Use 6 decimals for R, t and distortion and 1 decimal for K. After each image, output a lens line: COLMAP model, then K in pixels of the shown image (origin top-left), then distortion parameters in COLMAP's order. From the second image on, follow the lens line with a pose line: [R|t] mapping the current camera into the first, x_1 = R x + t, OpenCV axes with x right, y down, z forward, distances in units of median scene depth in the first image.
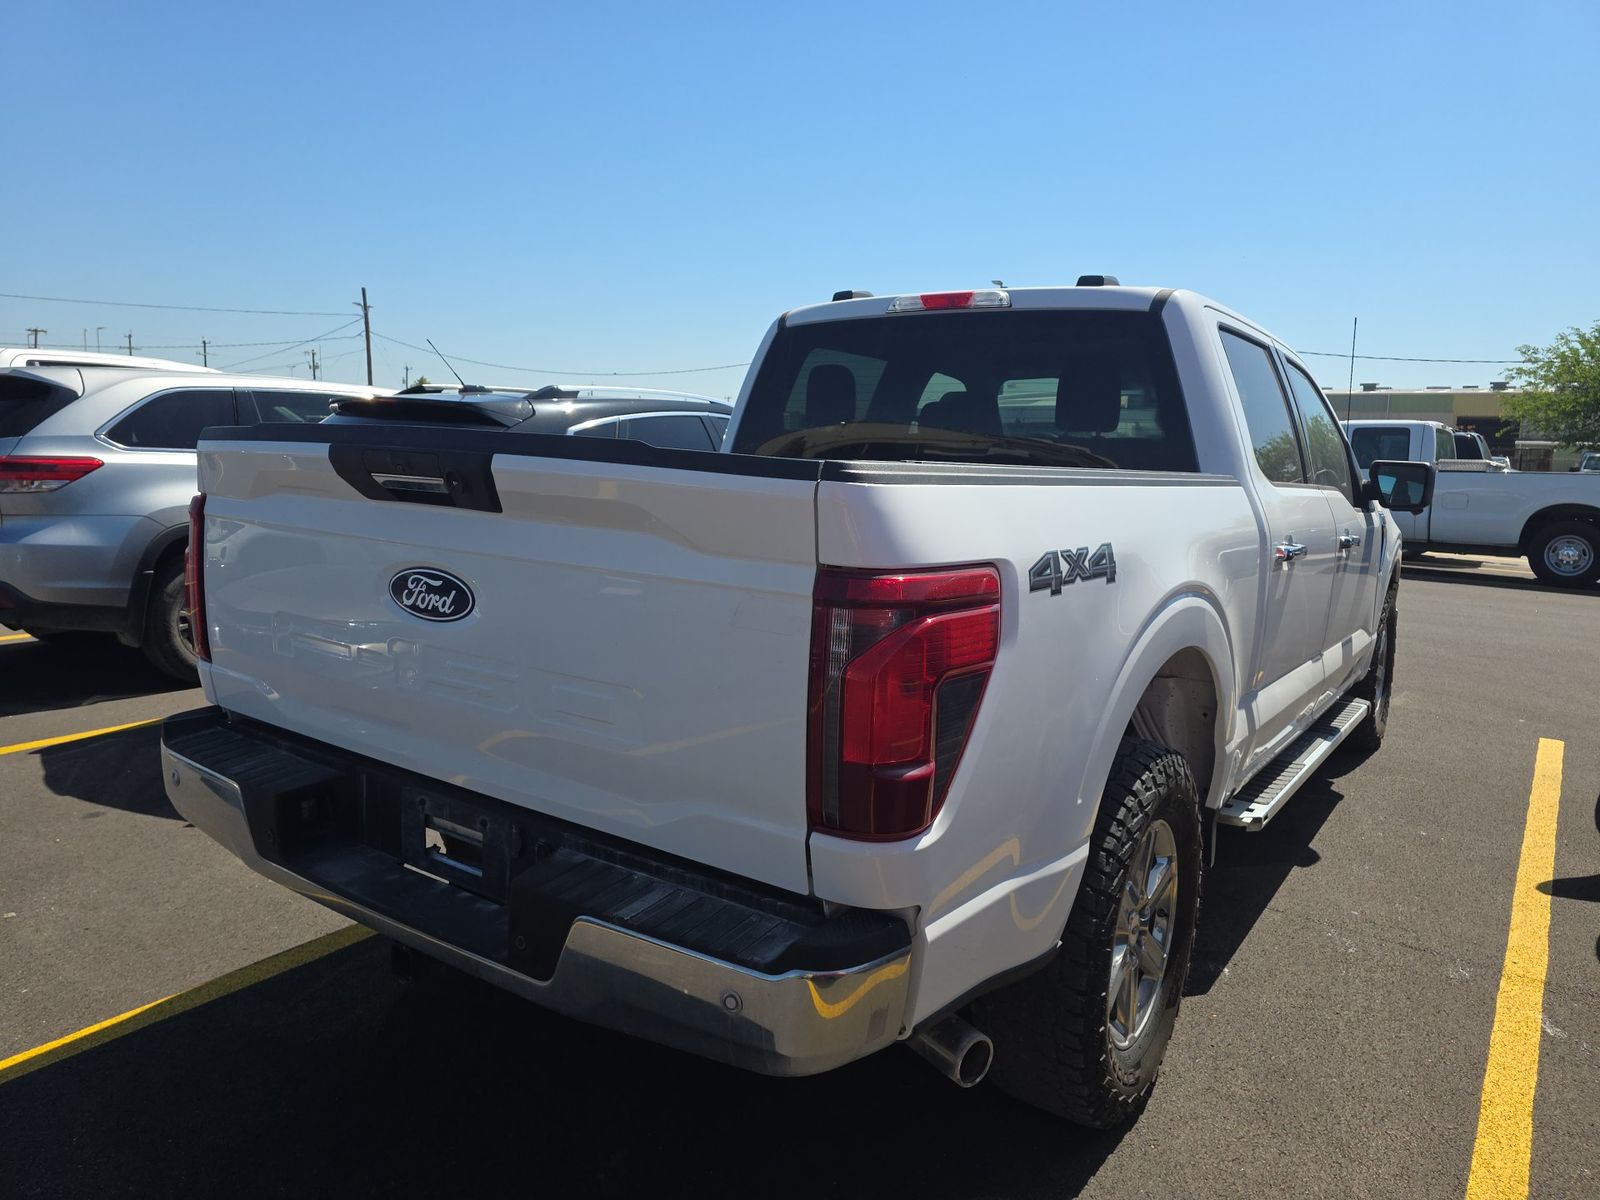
lens RADIAL K [[1076.0, 0, 800.0], [0, 1076.0, 600.0], [0, 0, 1]] dist [0.023938, -0.000788]
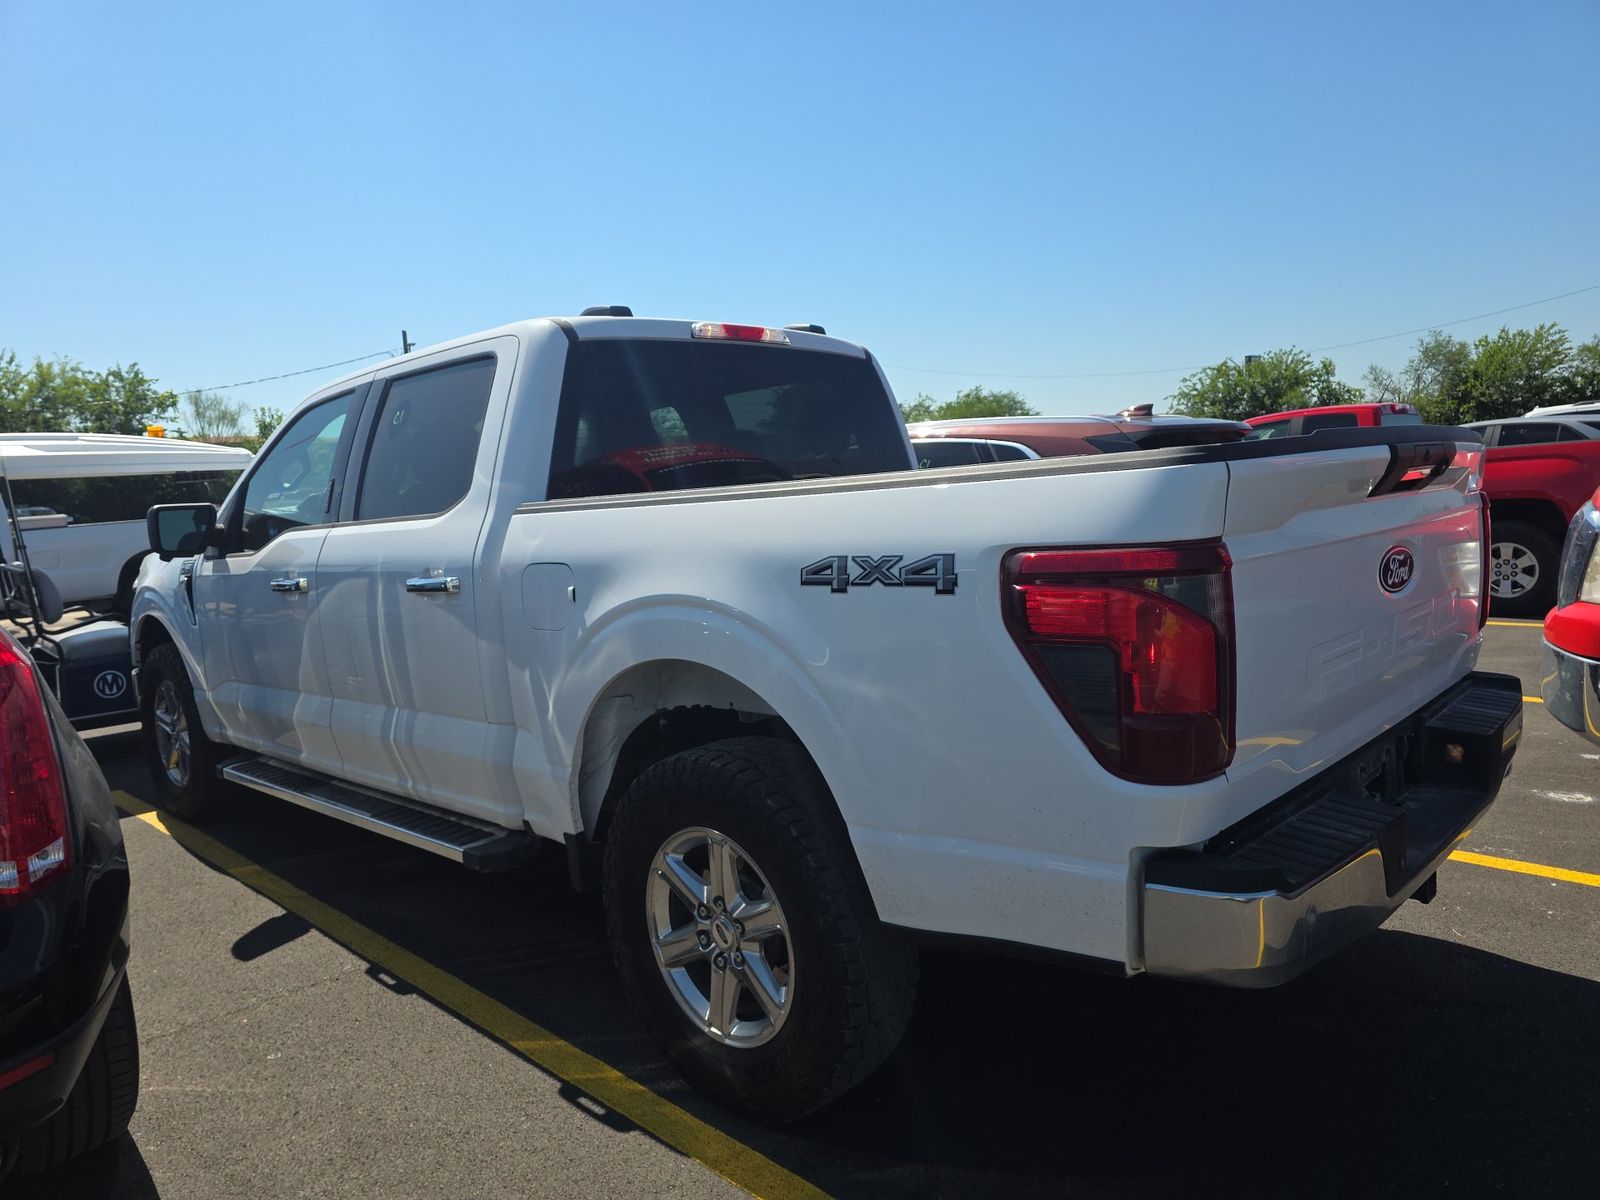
lens RADIAL K [[1076.0, 0, 800.0], [0, 1076.0, 600.0], [0, 0, 1]] dist [0.023938, -0.000788]
pose [[0.148832, -0.148087, 0.977711, -0.957552], [0.202659, 0.972305, 0.116418, -0.145131], [-0.967873, 0.180815, 0.174721, 0.860251]]
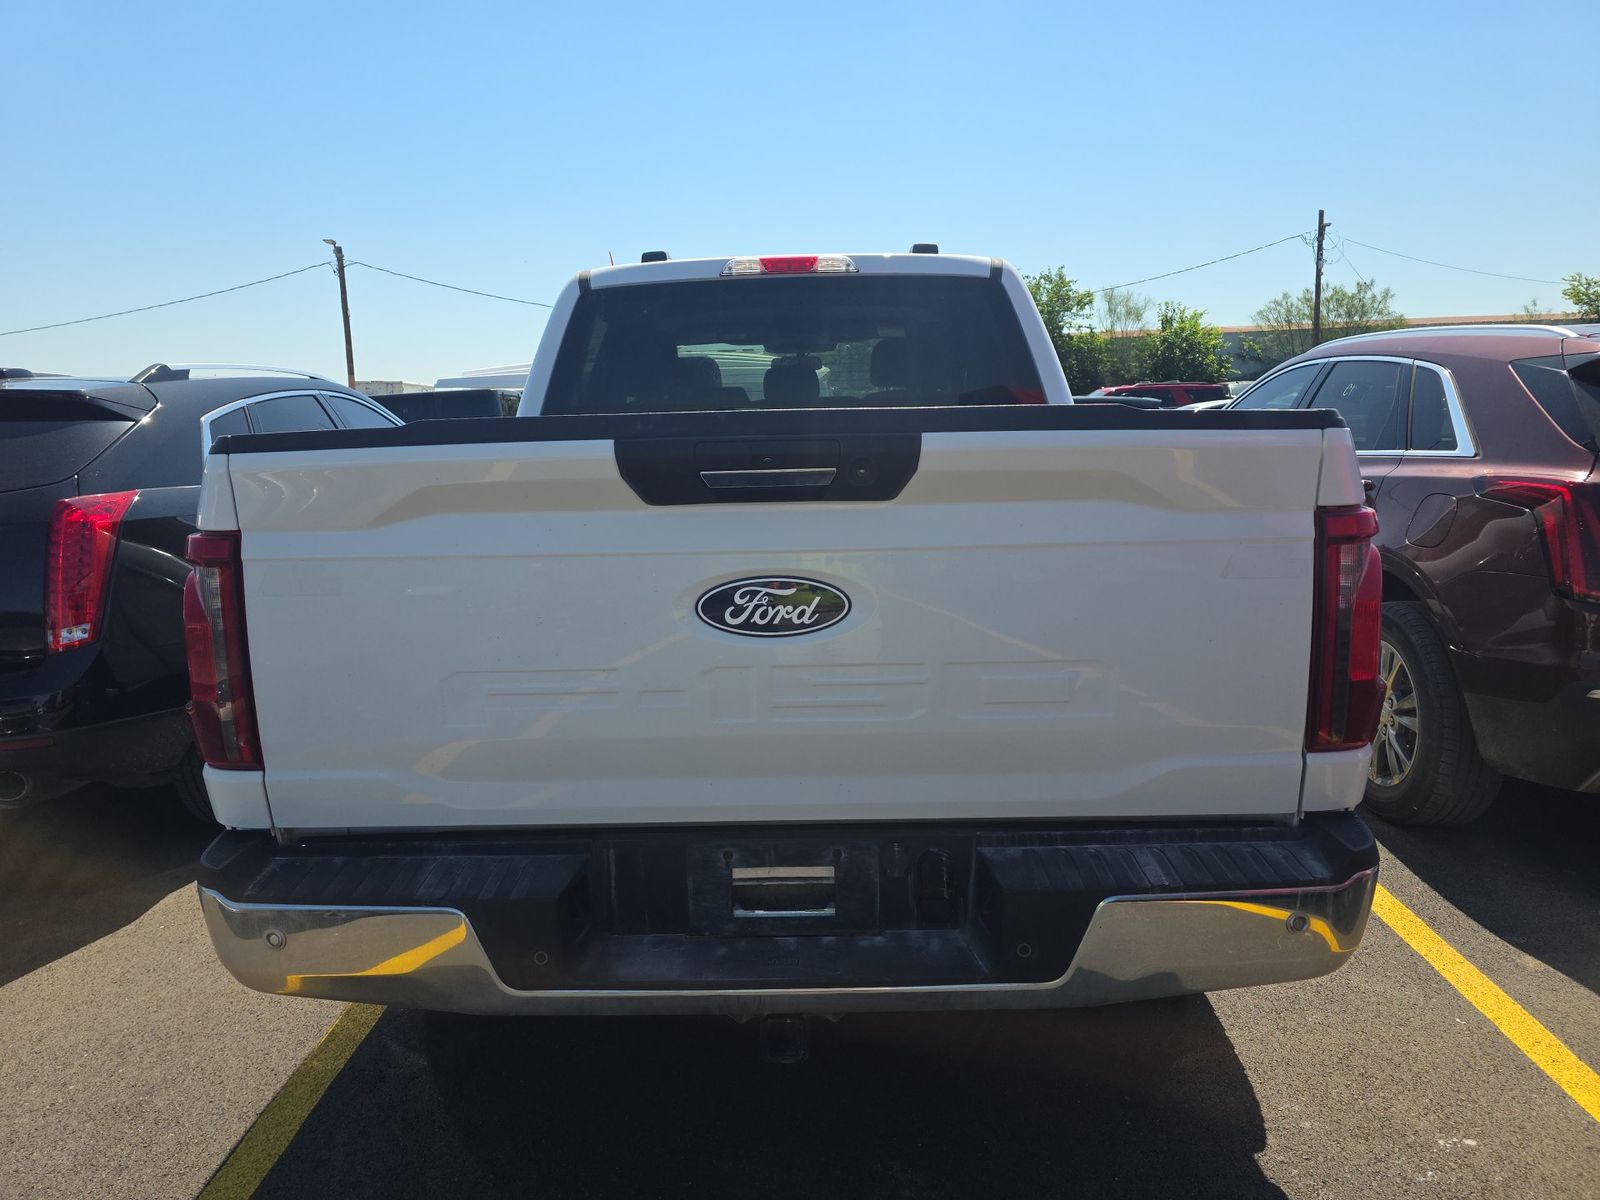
lens RADIAL K [[1076.0, 0, 800.0], [0, 1076.0, 600.0], [0, 0, 1]] dist [0.023938, -0.000788]
pose [[0.826823, -0.148643, 0.542466, -0.471391], [0.132229, 0.988787, 0.069399, -0.039790], [-0.546699, 0.014350, 0.837206, 0.169773]]
